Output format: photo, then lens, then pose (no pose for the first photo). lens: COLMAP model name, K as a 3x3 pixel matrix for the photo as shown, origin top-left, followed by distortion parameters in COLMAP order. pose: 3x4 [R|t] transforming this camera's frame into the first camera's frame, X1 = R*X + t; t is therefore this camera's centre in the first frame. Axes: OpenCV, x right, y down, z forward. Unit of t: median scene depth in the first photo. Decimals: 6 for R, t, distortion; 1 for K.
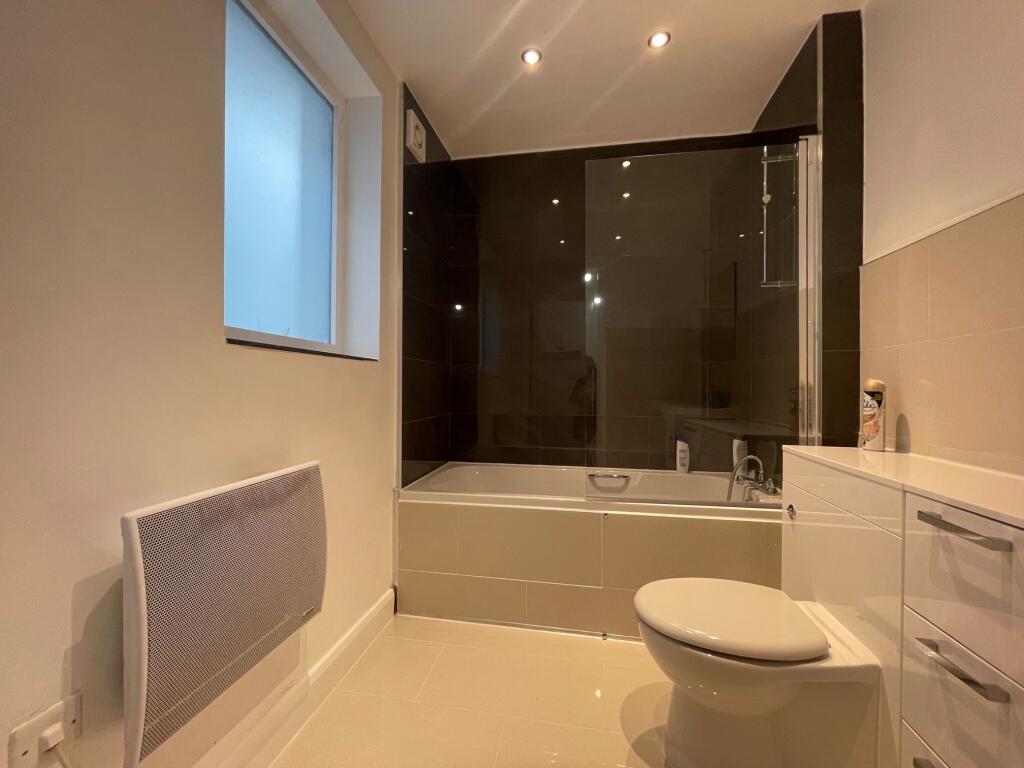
lens RADIAL K [[413.5, 0, 507.8], [0, 413.5, 384.5], [0, 0, 1]] dist [-0.000465, -0.000458]
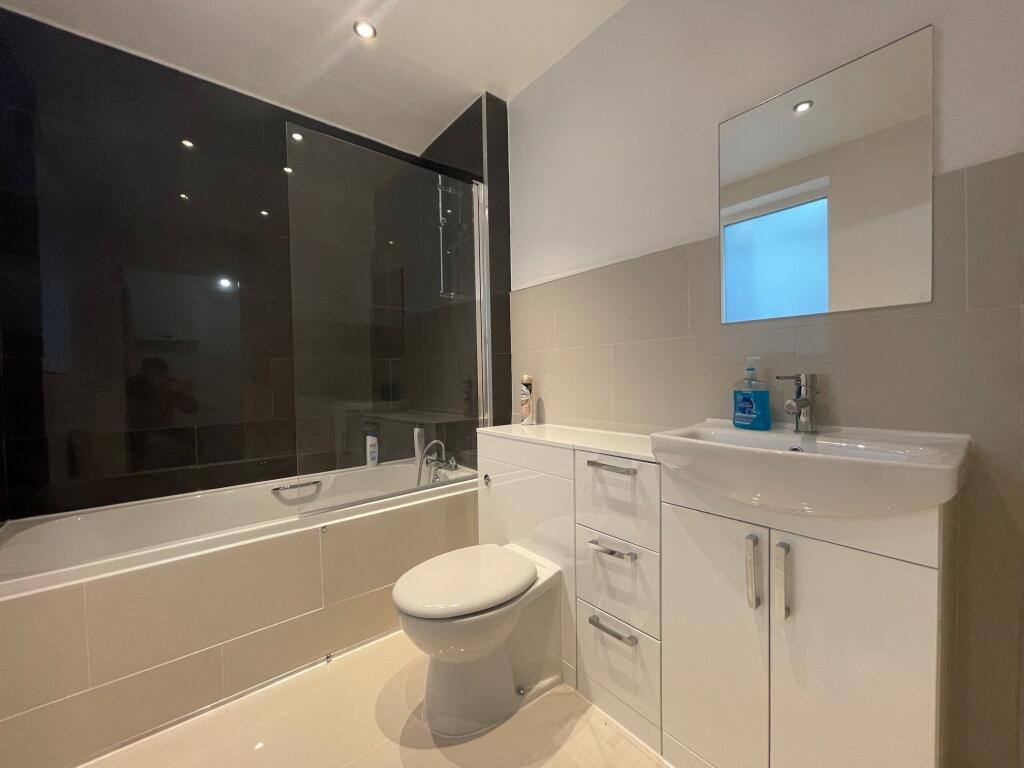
lens RADIAL K [[413.5, 0, 507.8], [0, 413.5, 384.5], [0, 0, 1]] dist [-0.000465, -0.000458]
pose [[0.642489, -0.036670, 0.765417, -0.214927], [0.021616, 0.999324, 0.029731, -0.020415], [-0.765990, -0.002556, 0.642848, 0.121833]]
